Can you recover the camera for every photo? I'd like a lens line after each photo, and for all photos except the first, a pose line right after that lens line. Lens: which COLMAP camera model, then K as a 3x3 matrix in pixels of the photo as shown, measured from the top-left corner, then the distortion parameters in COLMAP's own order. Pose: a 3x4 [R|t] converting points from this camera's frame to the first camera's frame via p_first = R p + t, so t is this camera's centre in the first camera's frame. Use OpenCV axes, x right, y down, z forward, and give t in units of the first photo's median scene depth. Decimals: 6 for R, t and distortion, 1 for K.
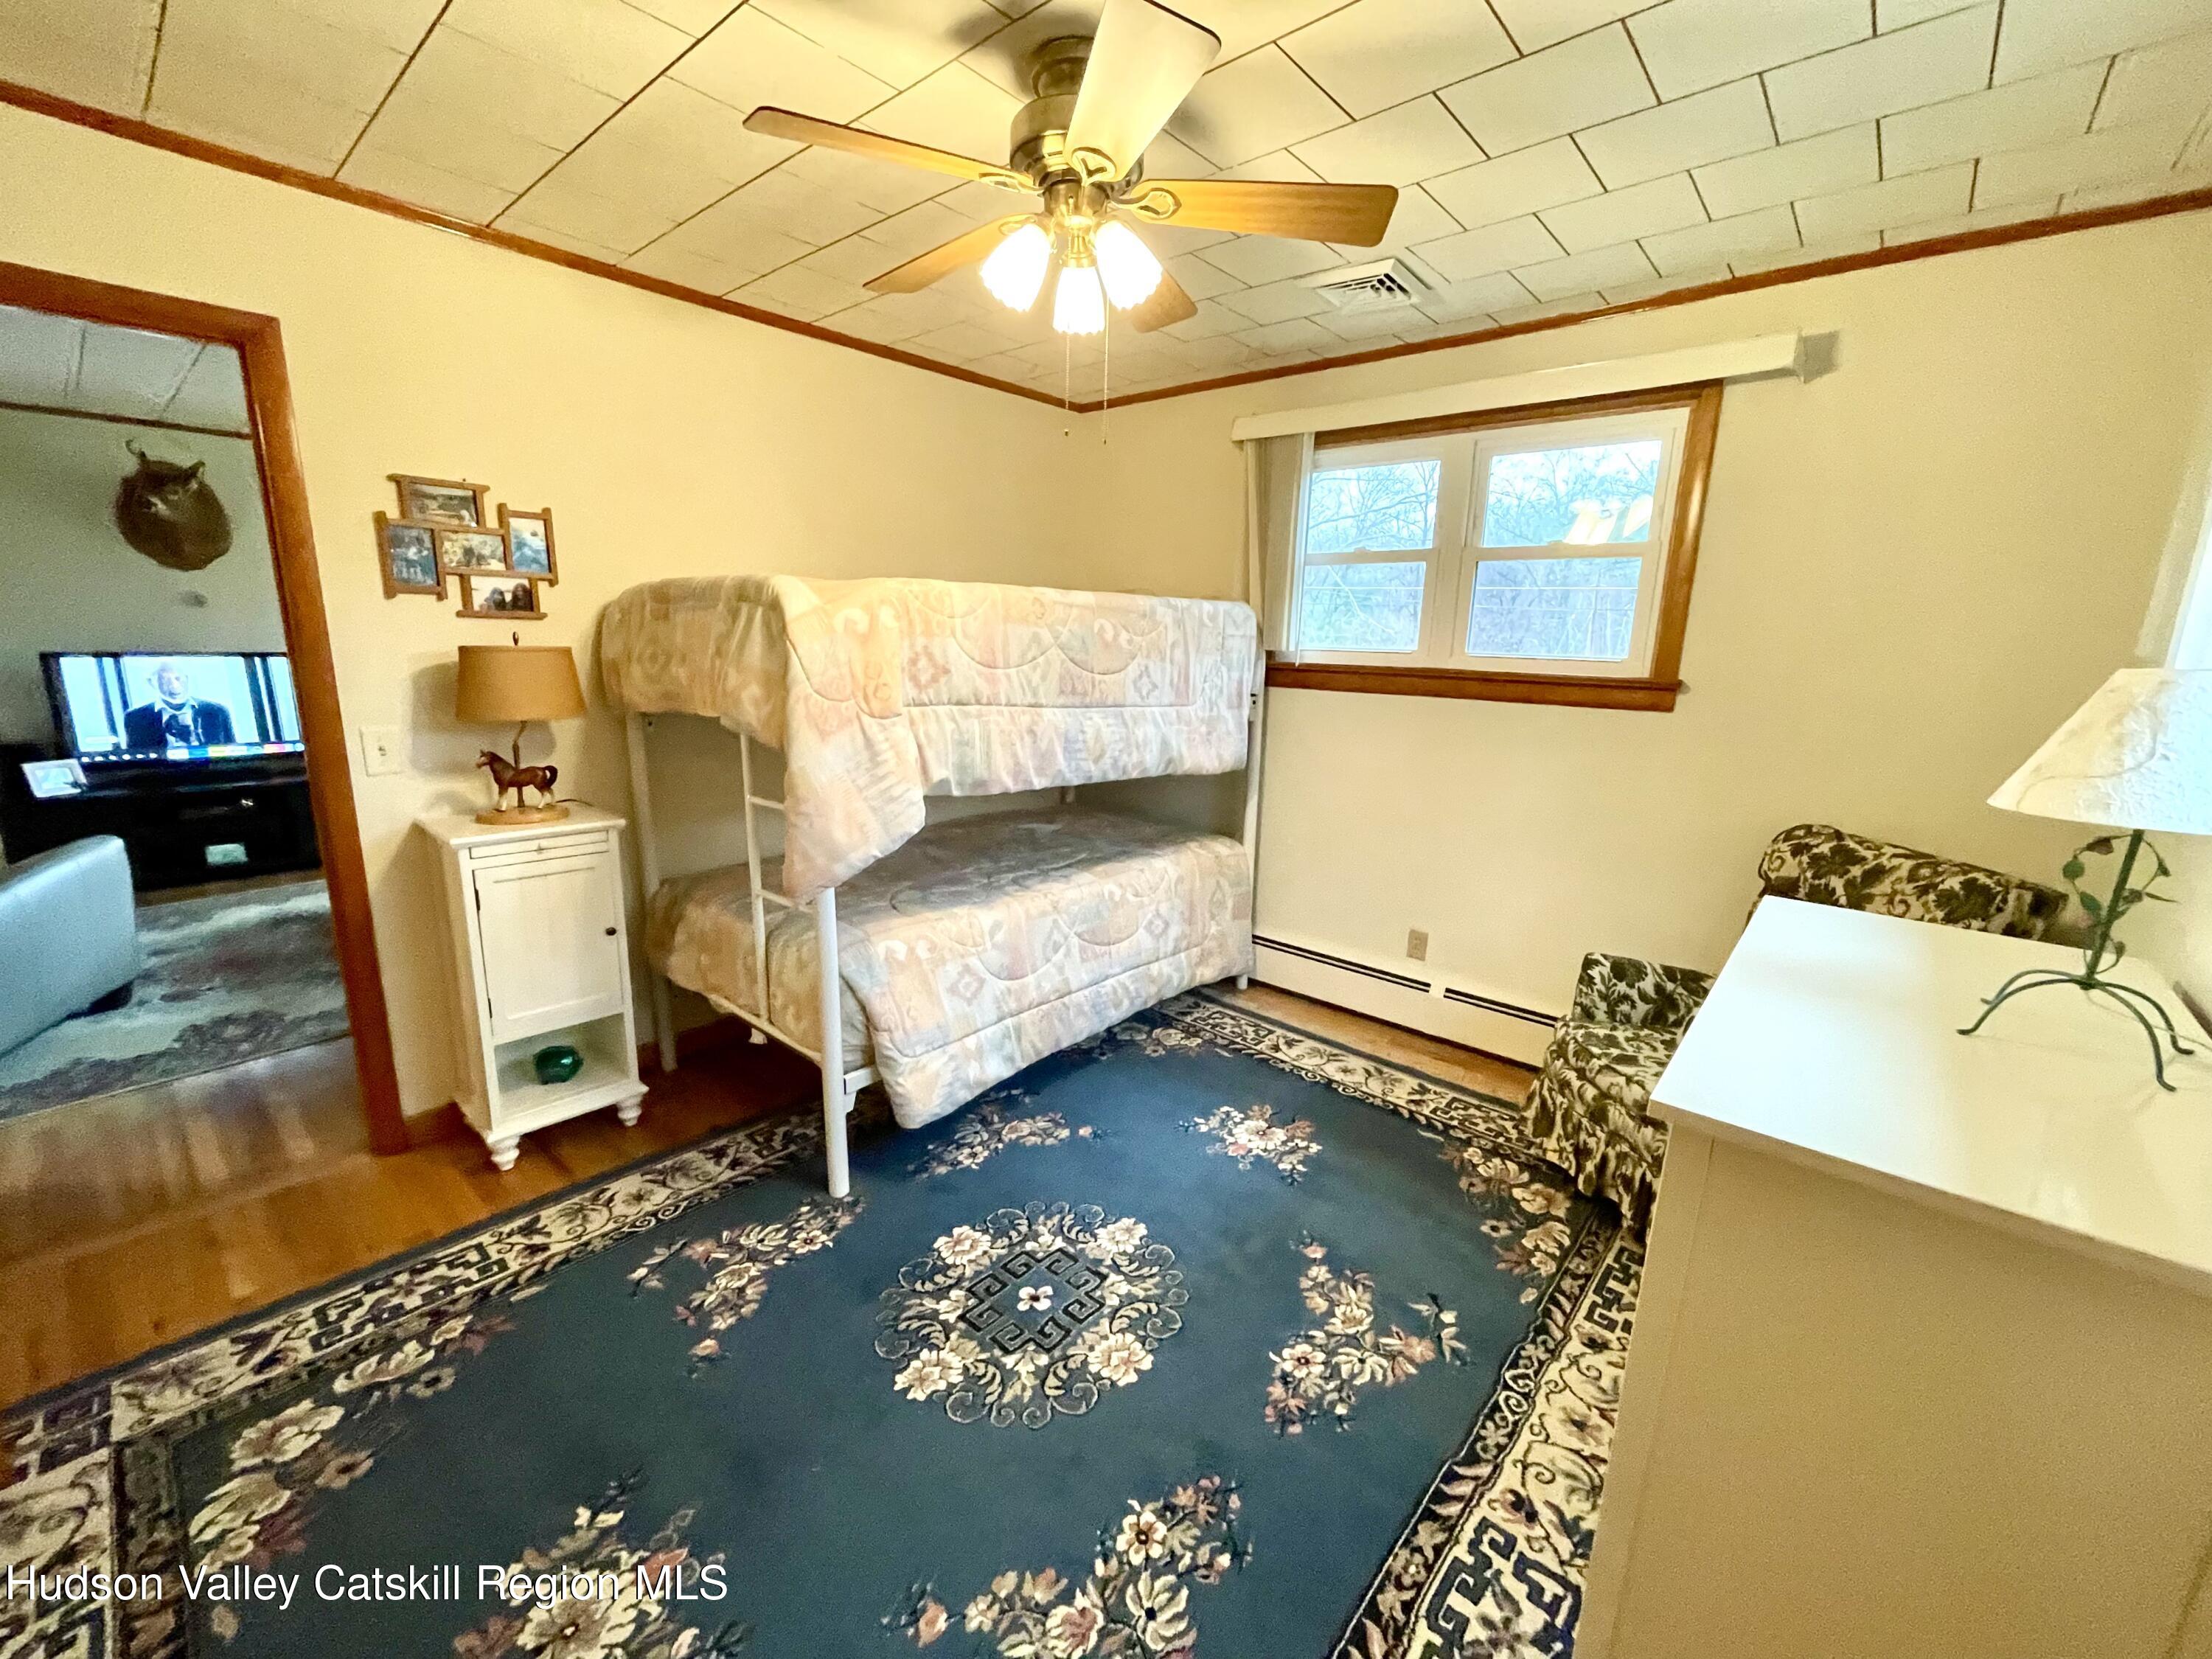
lens RADIAL K [[908.2, 0, 1098.5], [0, 908.2, 819.9], [0, 0, 1]] dist [0.019398, 0.000290]
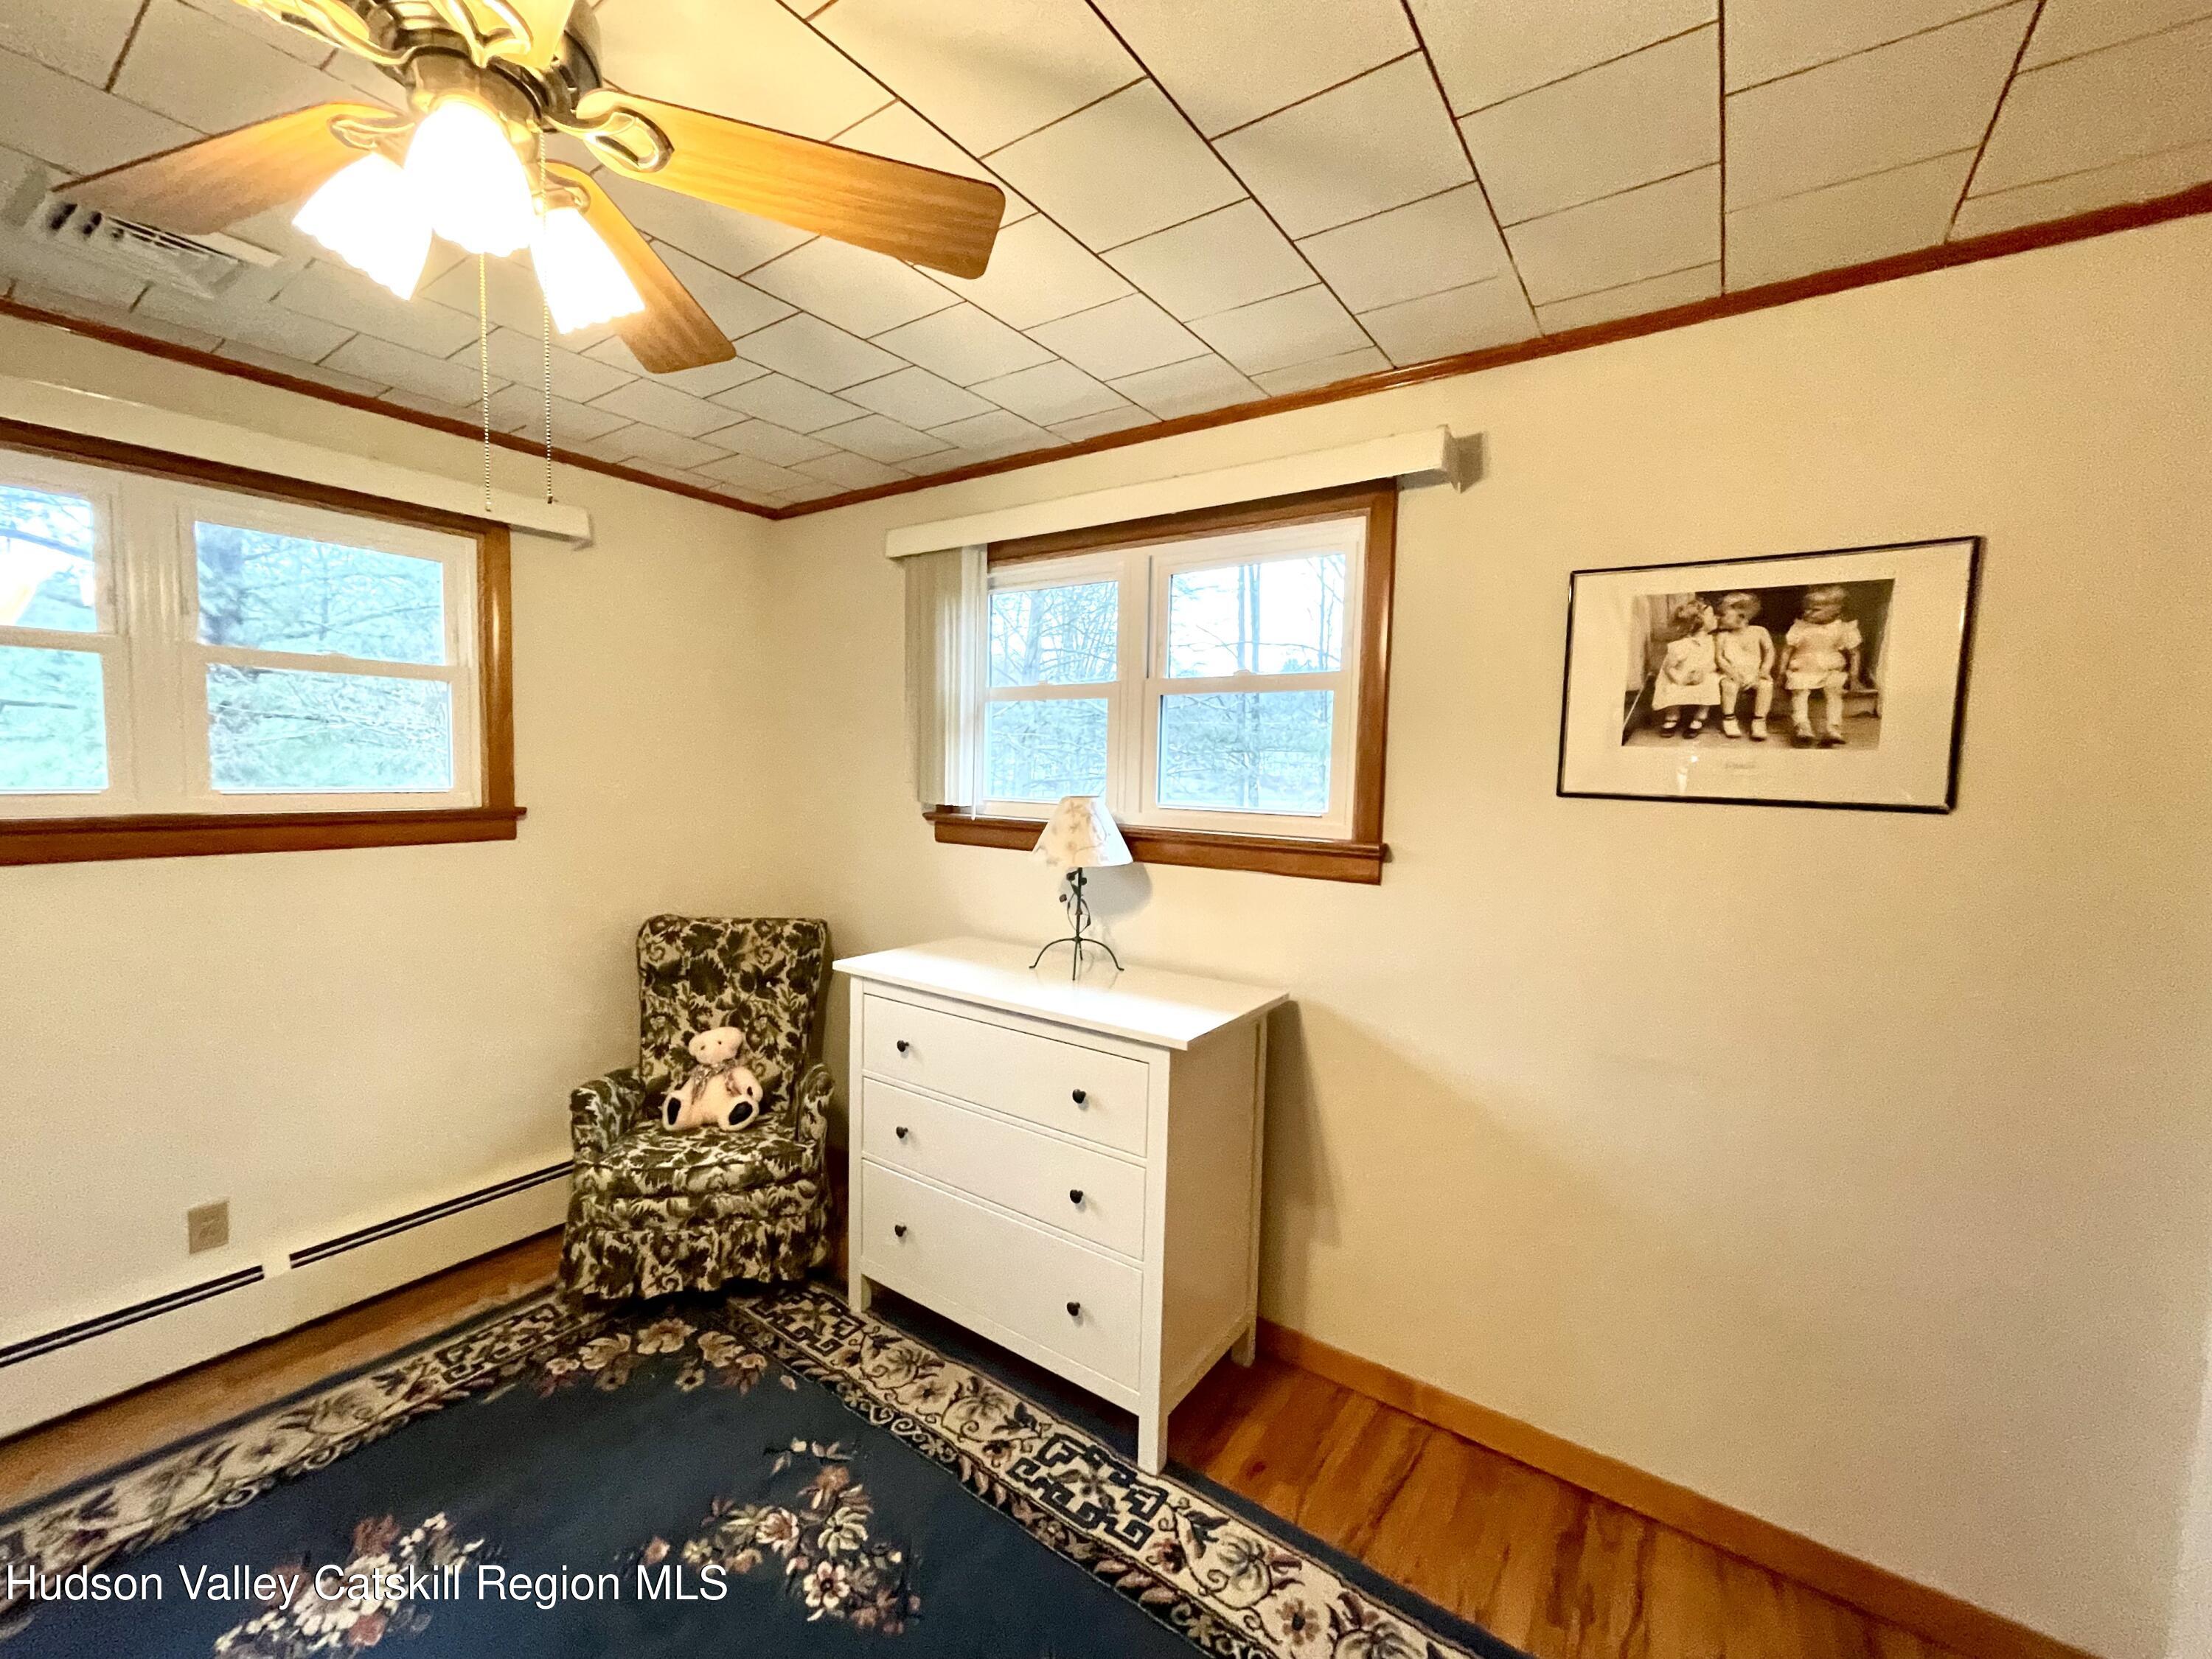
lens RADIAL K [[906.1, 0, 1106.0], [0, 906.1, 829.5], [0, 0, 1]] dist [-0.011852, 0.004445]
pose [[-0.114864, -0.100522, 0.988282, -0.511677], [0.176533, 0.976966, 0.119889, -0.161939], [-0.977570, 0.188235, -0.094473, 0.569177]]
